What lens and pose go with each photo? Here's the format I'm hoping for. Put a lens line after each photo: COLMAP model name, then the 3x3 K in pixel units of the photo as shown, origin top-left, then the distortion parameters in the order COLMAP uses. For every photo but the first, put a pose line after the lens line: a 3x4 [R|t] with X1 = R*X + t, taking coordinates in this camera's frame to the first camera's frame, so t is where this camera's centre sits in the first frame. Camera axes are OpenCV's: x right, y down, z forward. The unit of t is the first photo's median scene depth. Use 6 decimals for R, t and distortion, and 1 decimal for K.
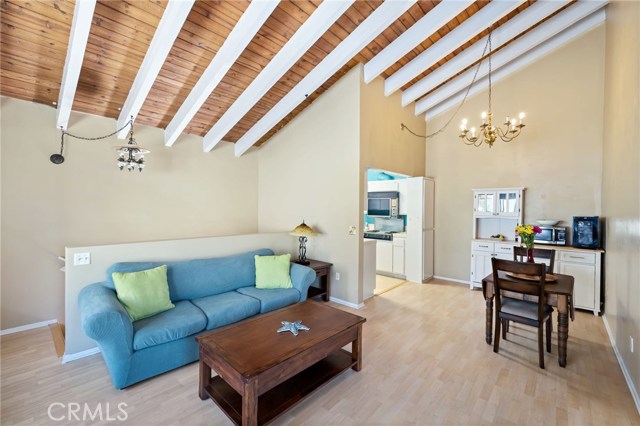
lens RADIAL K [[271.2, 0, 315.2], [0, 271.2, 210.8], [0, 0, 1]] dist [0.000119, 0.001011]
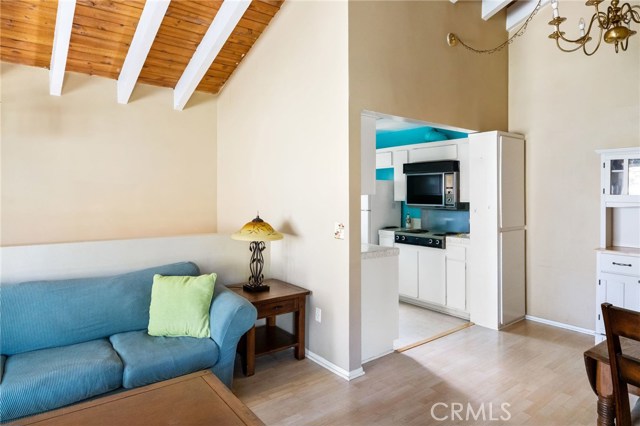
lens RADIAL K [[388.3, 0, 309.6], [0, 388.3, 194.4], [0, 0, 1]] dist [-0.001438, 0.000871]
pose [[0.983863, -0.010550, -0.178613, 0.218418], [0.008383, 0.999882, -0.012881, 0.009303], [0.178728, 0.011176, 0.983835, 0.235284]]
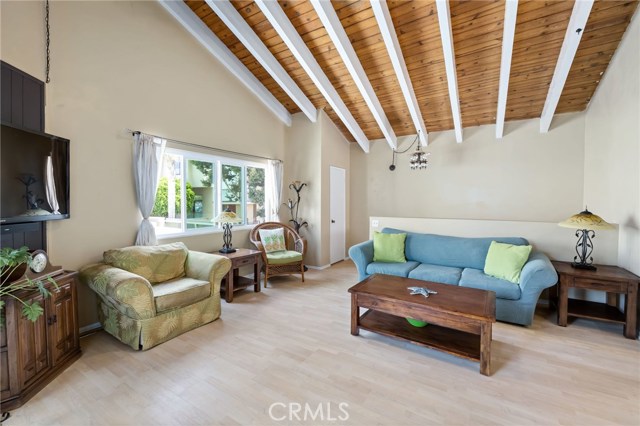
lens RADIAL K [[271.2, 0, 319.1], [0, 271.2, 206.4], [0, 0, 1]] dist [0.000119, 0.001011]
pose [[0.180867, 0.011820, -0.983437, 0.550535], [-0.000536, 0.999929, 0.011919, 0.027469], [0.983507, -0.001628, 0.180860, 0.200611]]
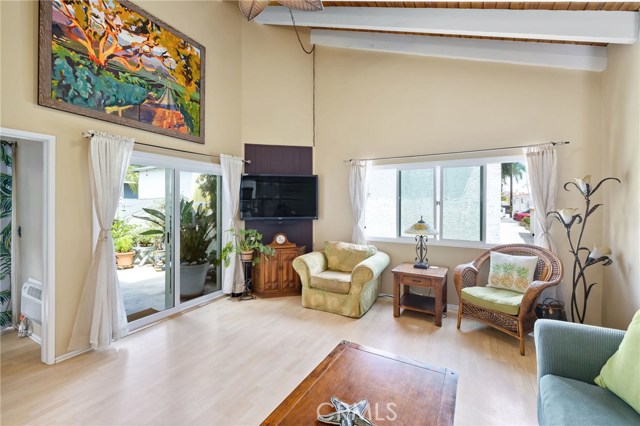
lens RADIAL K [[271.2, 0, 318.5], [0, 271.2, 206.6], [0, 0, 1]] dist [0.000119, 0.001011]
pose [[-0.971336, -0.006234, -0.237629, 0.063157], [-0.008242, 0.999938, 0.007457, 0.000475], [0.237568, 0.009201, -0.971327, 0.851217]]
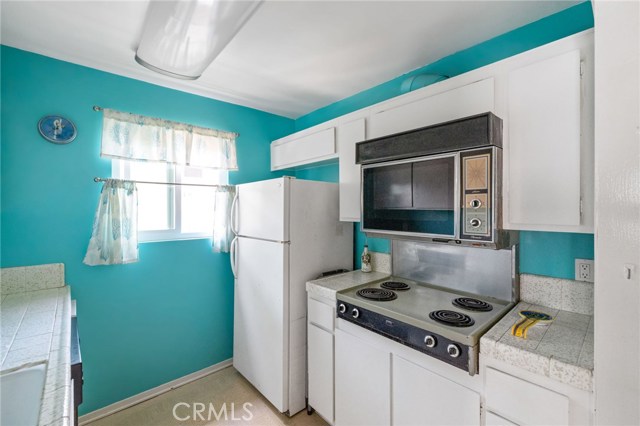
lens RADIAL K [[271.2, 0, 321.6], [0, 271.2, 209.3], [0, 0, 1]] dist [0.000119, 0.001011]
pose [[0.996126, -0.008837, -0.087496, 0.278389], [0.007784, 0.999893, -0.012368, 0.000555], [0.087596, 0.011639, 0.996088, 1.143658]]
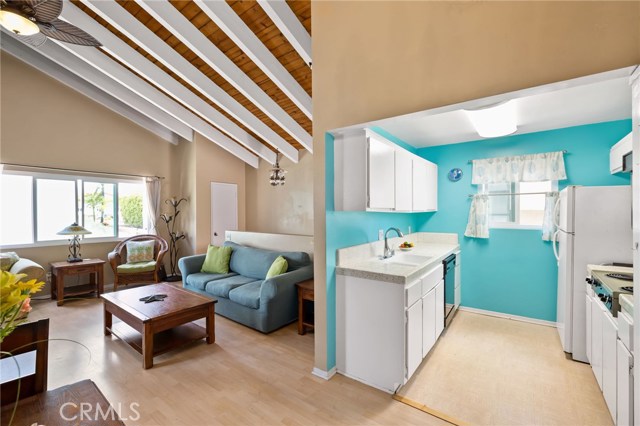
lens RADIAL K [[271.2, 0, 321.5], [0, 271.2, 215.6], [0, 0, 1]] dist [0.000119, 0.001011]
pose [[0.120406, 0.009490, -0.992679, 0.746860], [-0.002318, 0.999954, 0.009278, 0.004080], [0.992722, 0.001184, 0.120423, 0.932824]]
